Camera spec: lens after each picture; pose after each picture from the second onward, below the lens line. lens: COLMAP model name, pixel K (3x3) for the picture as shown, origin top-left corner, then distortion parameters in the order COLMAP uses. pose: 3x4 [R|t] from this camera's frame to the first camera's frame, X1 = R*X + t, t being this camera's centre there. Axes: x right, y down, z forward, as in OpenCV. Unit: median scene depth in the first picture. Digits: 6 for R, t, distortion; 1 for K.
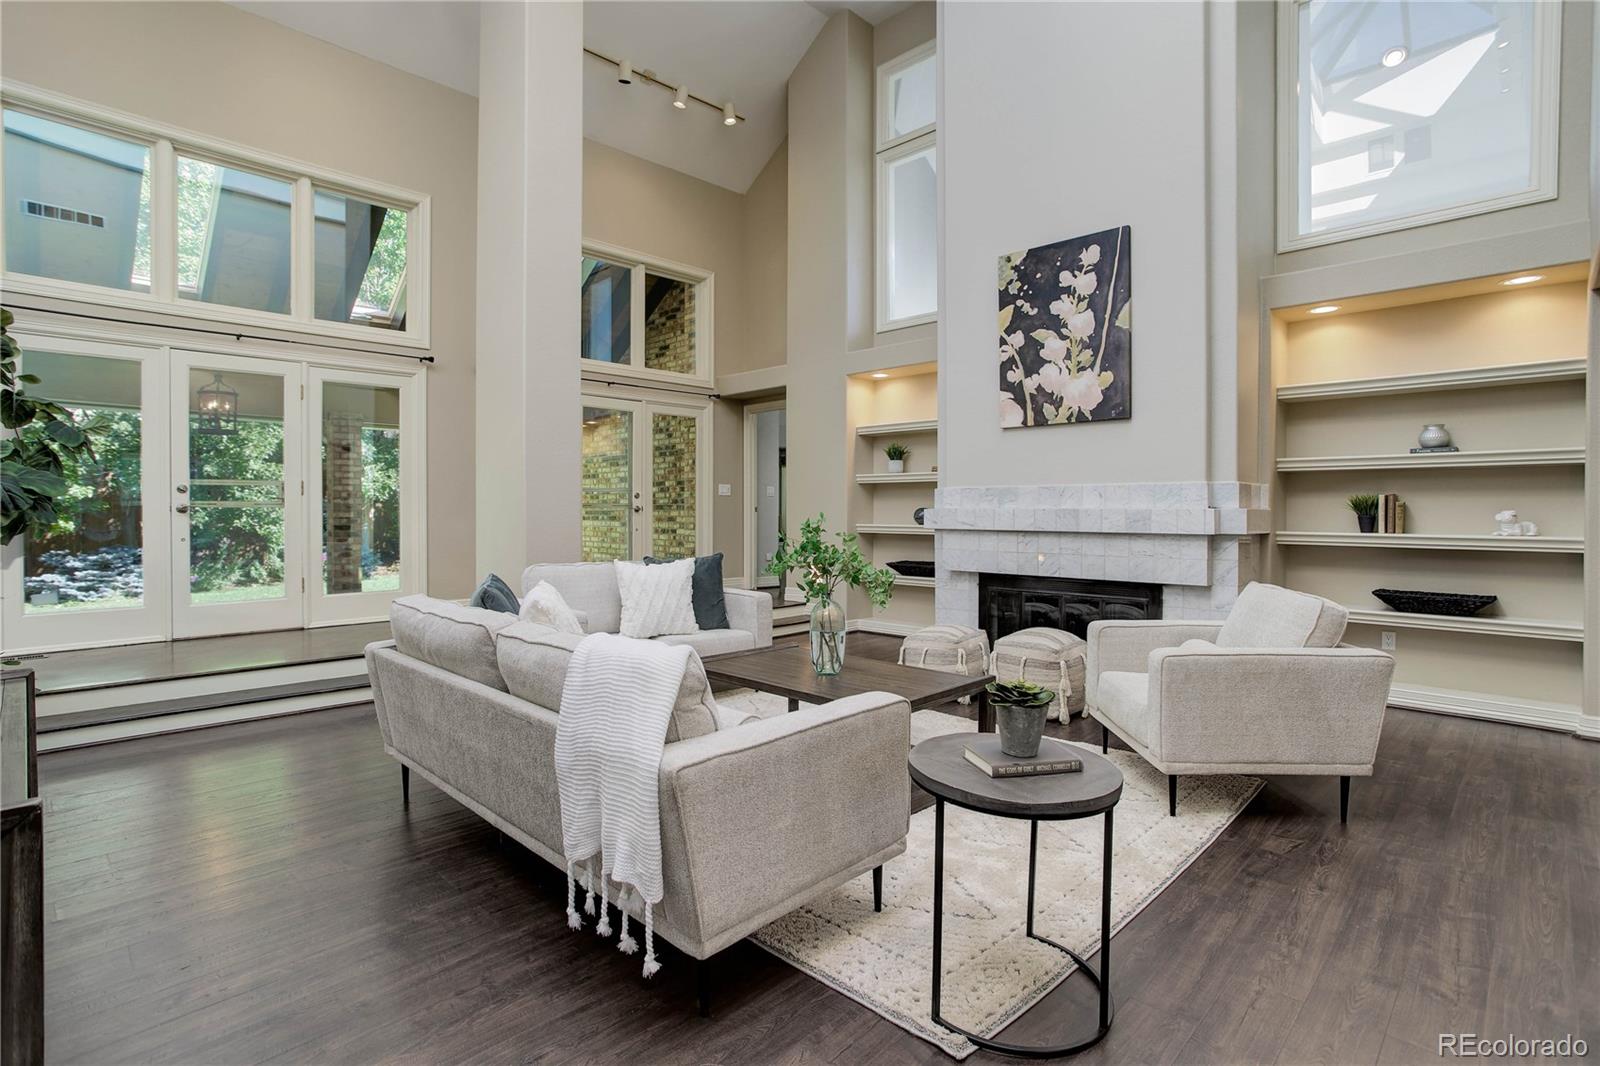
lens RADIAL K [[758.8, 0, 799.4], [0, 758.8, 519.3], [0, 0, 1]] dist [-0.044349, 0.030249]
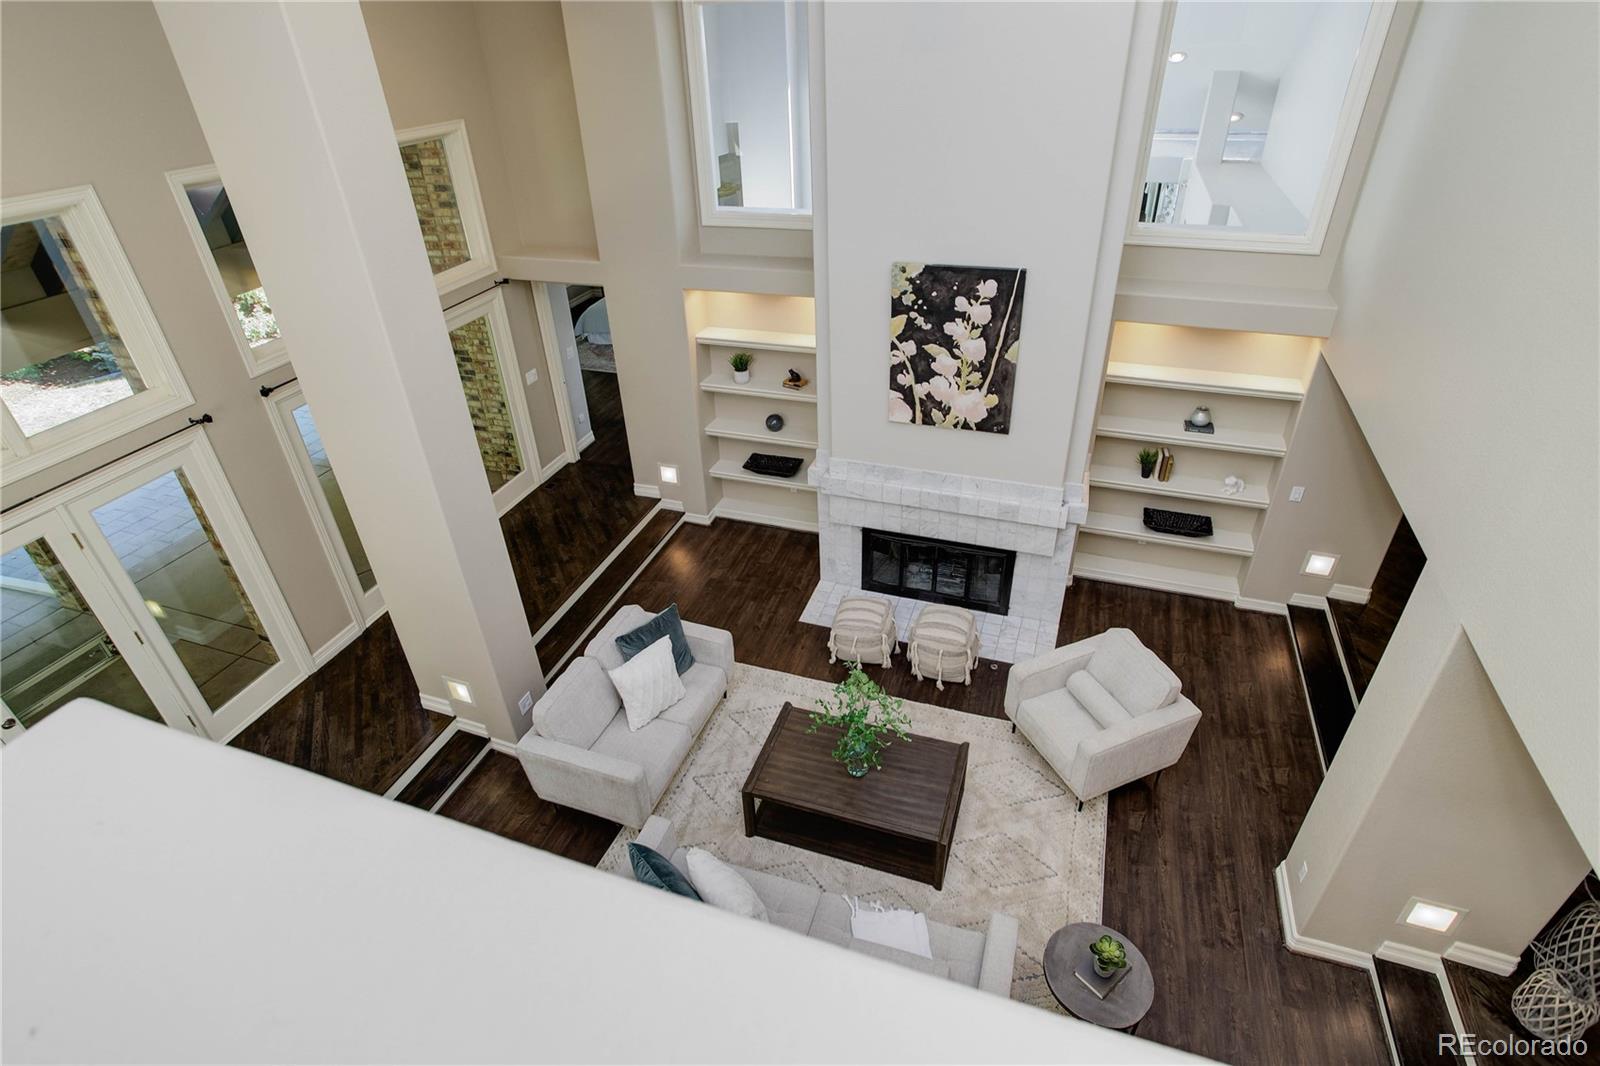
lens RADIAL K [[777.4, 0, 791.8], [0, 777.4, 527.4], [0, 0, 1]] dist [-0.054517, 0.034014]
pose [[0.911656, -0.250267, 0.325959, -0.280733], [0.049101, 0.853830, 0.518232, -0.608392], [-0.408010, -0.456444, 0.790688, 0.105803]]
